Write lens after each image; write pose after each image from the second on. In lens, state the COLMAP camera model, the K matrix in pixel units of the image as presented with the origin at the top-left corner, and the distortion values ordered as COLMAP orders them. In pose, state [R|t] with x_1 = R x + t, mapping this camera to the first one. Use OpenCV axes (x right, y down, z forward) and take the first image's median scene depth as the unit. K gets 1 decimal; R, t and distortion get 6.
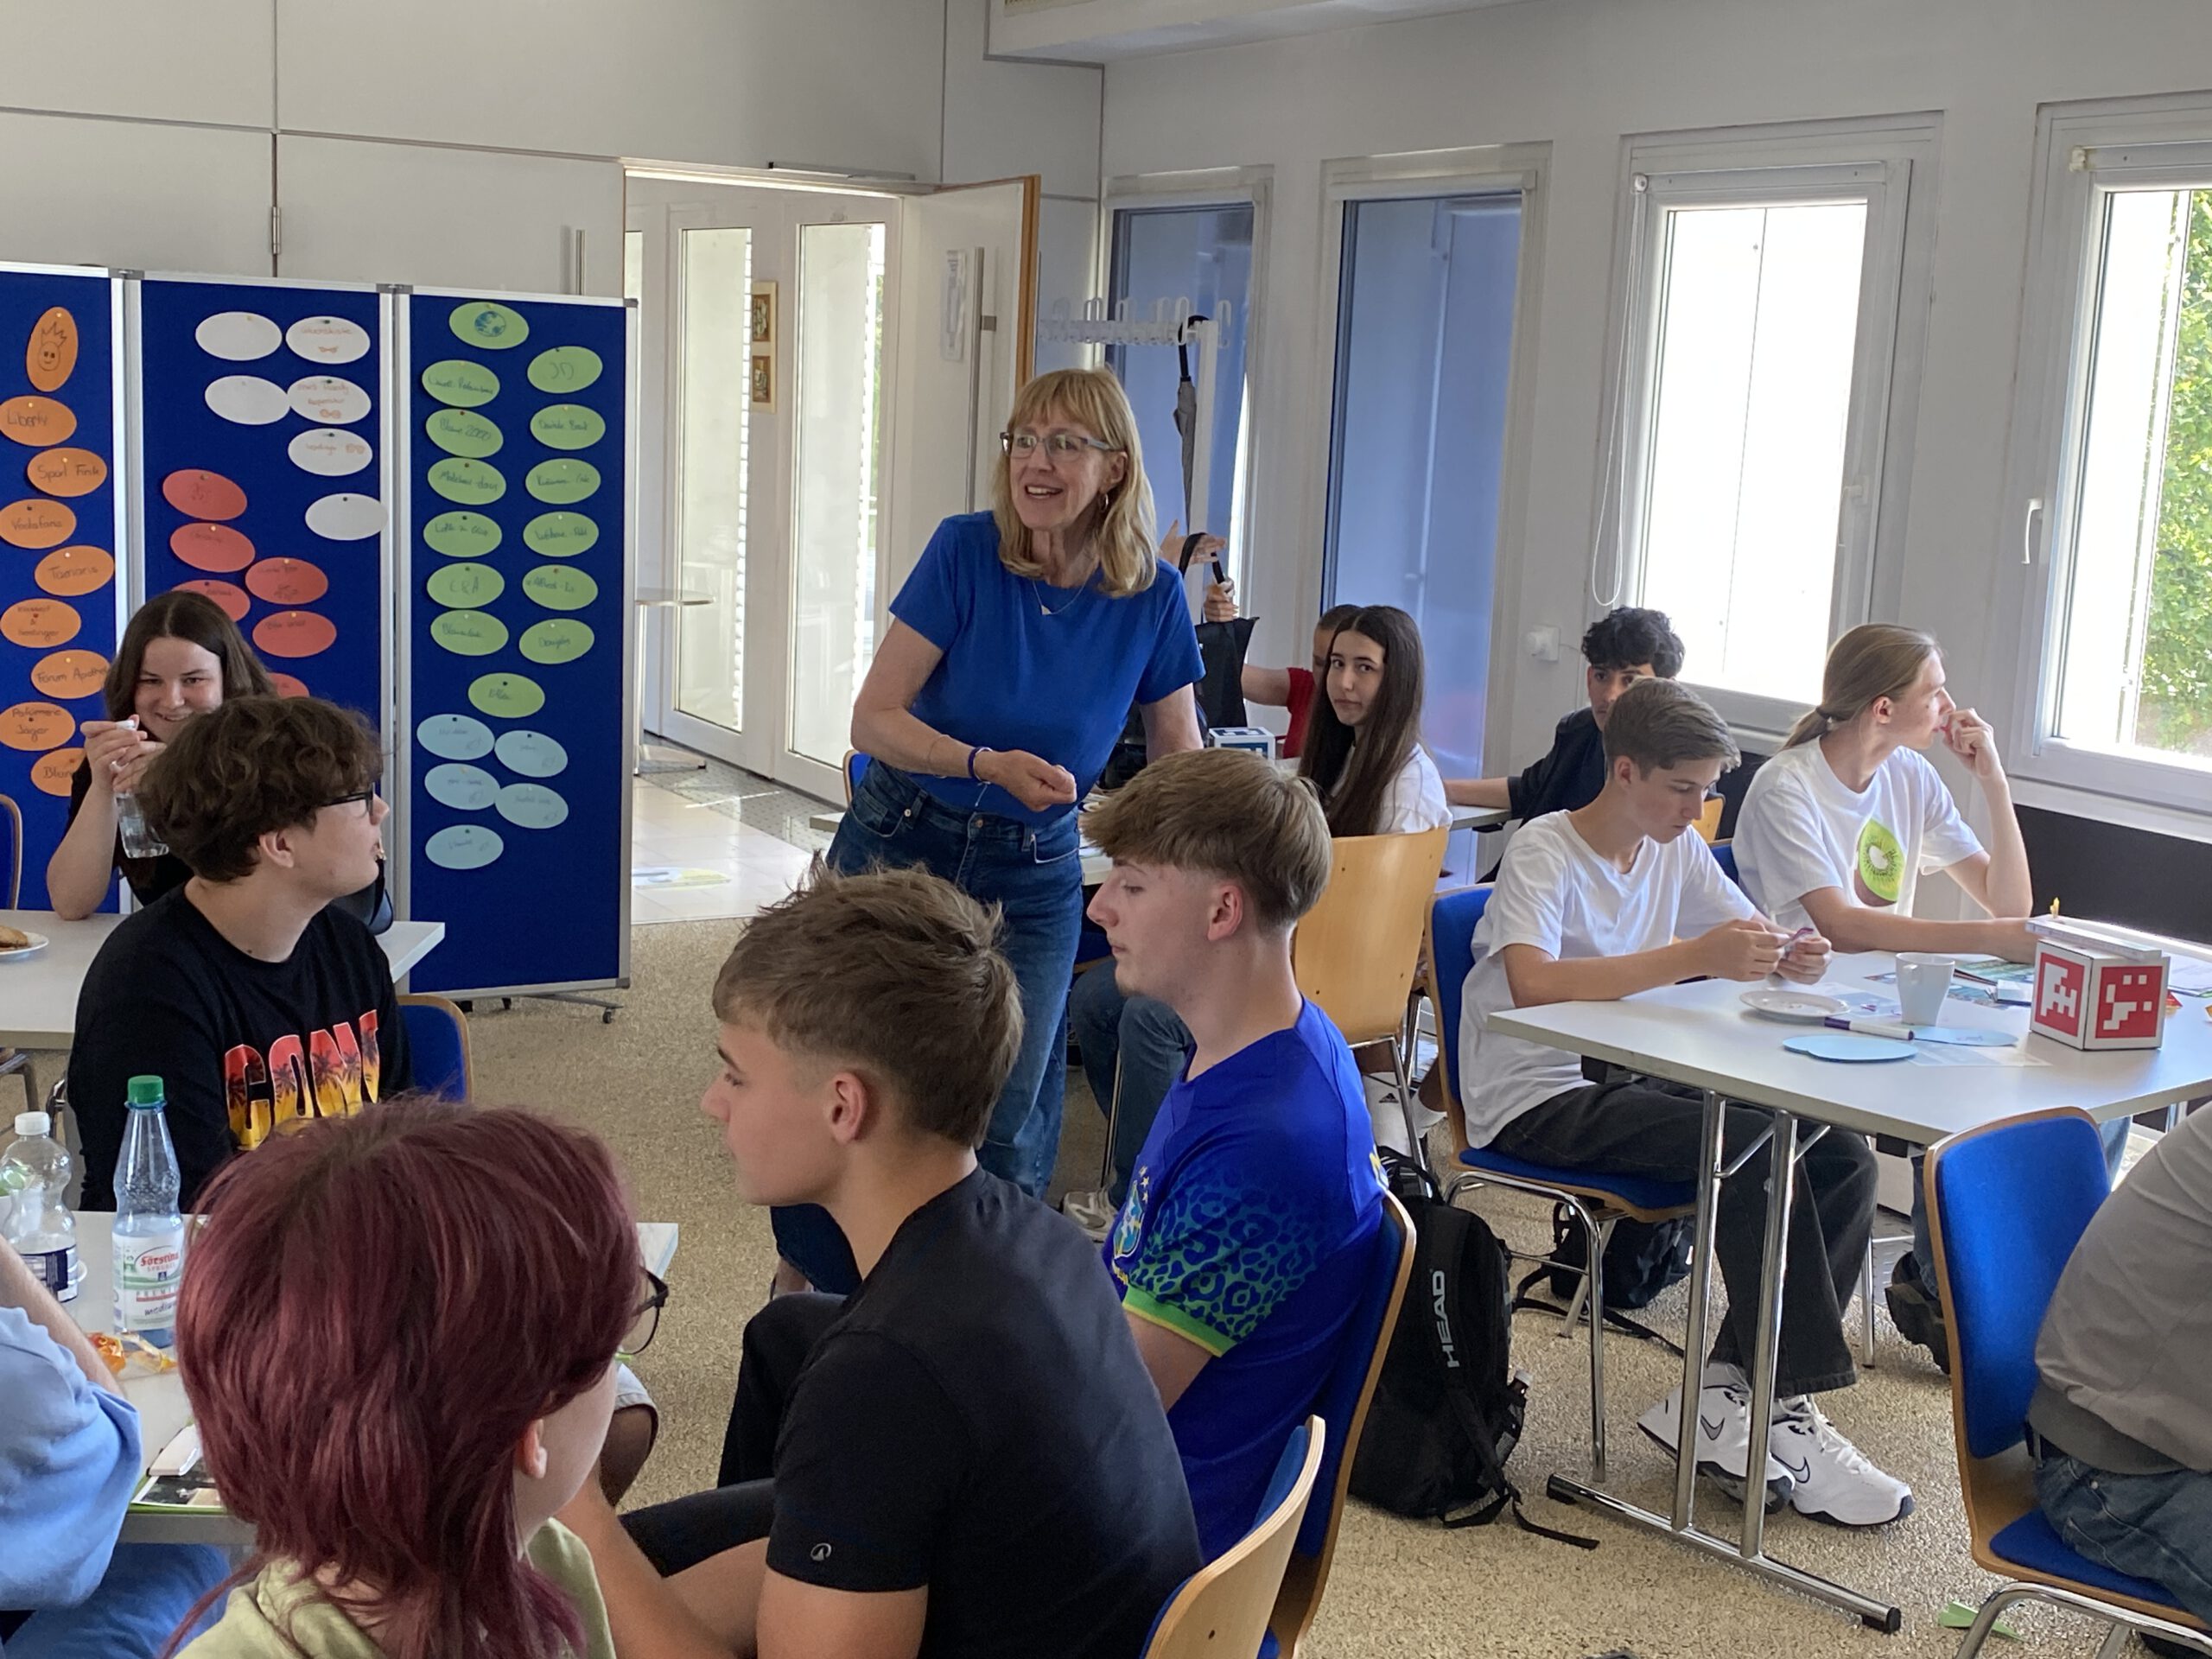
lens RADIAL K [[2784.8, 0, 1105.8], [0, 2784.8, 831.2], [0, 0, 1]] dist [0.002817, 0.000000]
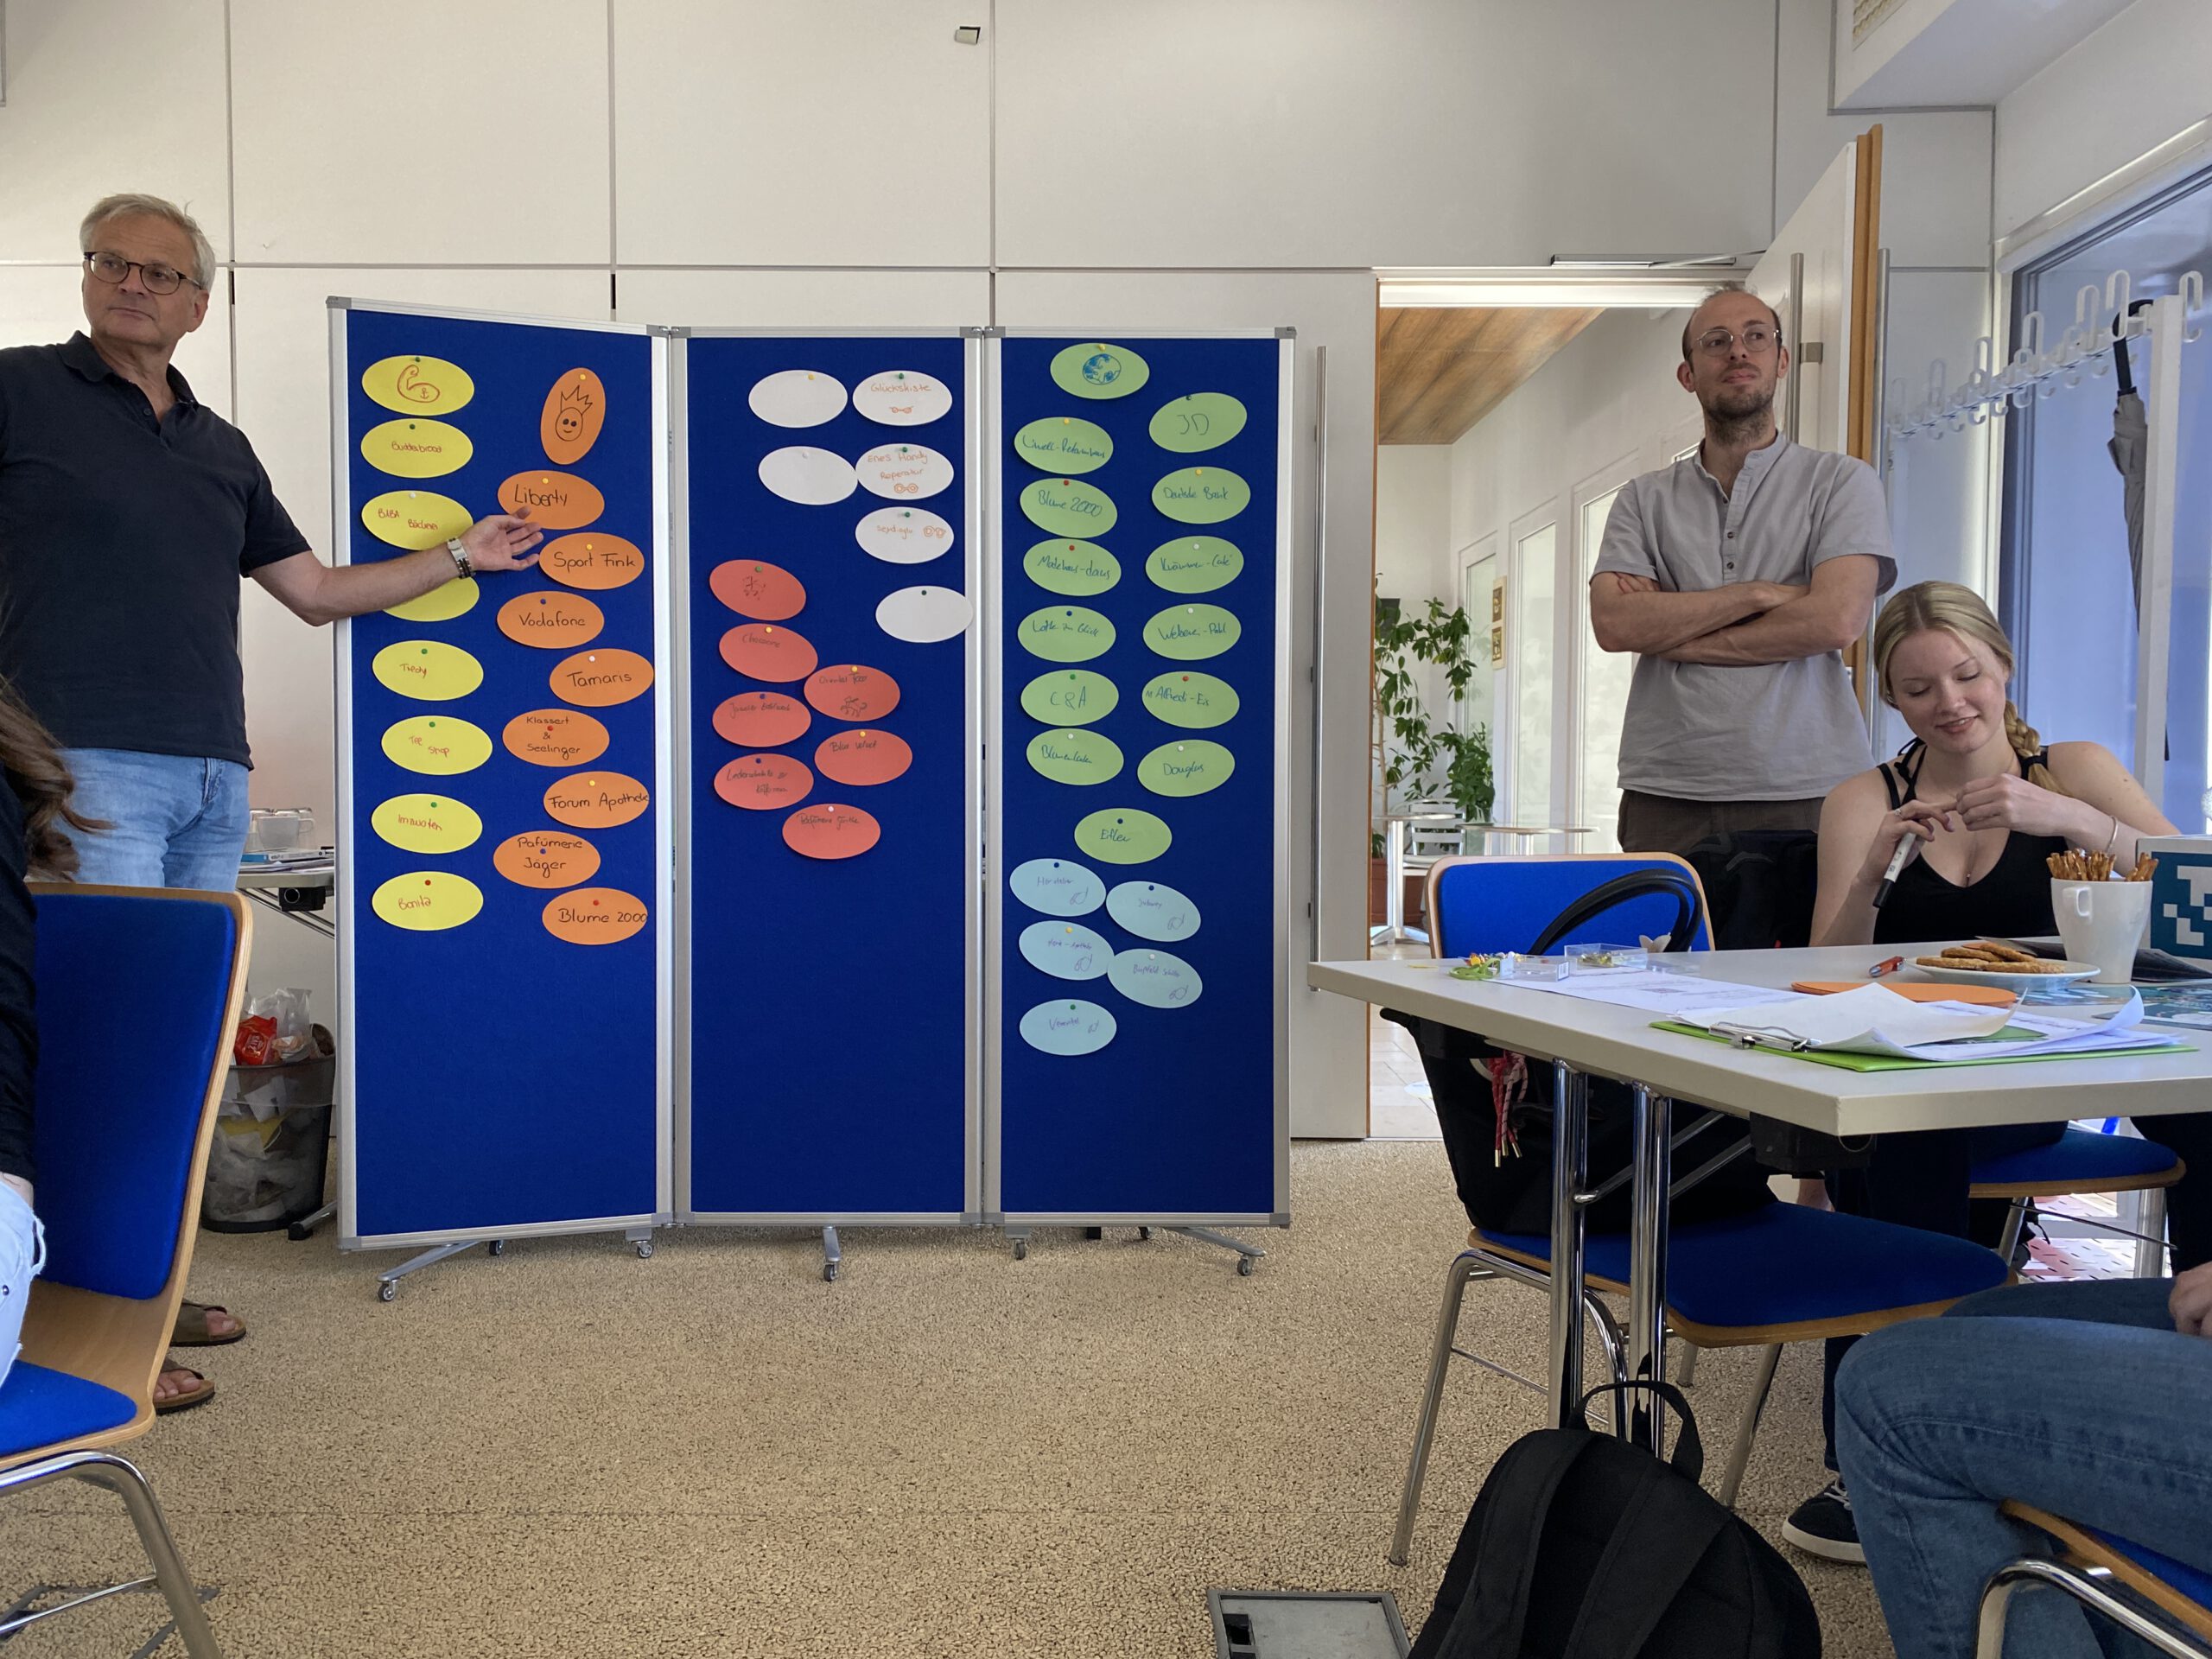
lens RADIAL K [[1677.2, 0, 1104.8], [0, 1677.2, 833.2], [0, 0, 1]] dist [0.063213, -0.048817]
pose [[0.874145, -0.020836, -0.485217, 0.011788], [-0.044757, 0.991372, -0.123204, 0.009374], [0.483598, 0.129415, 0.865670, 0.596694]]
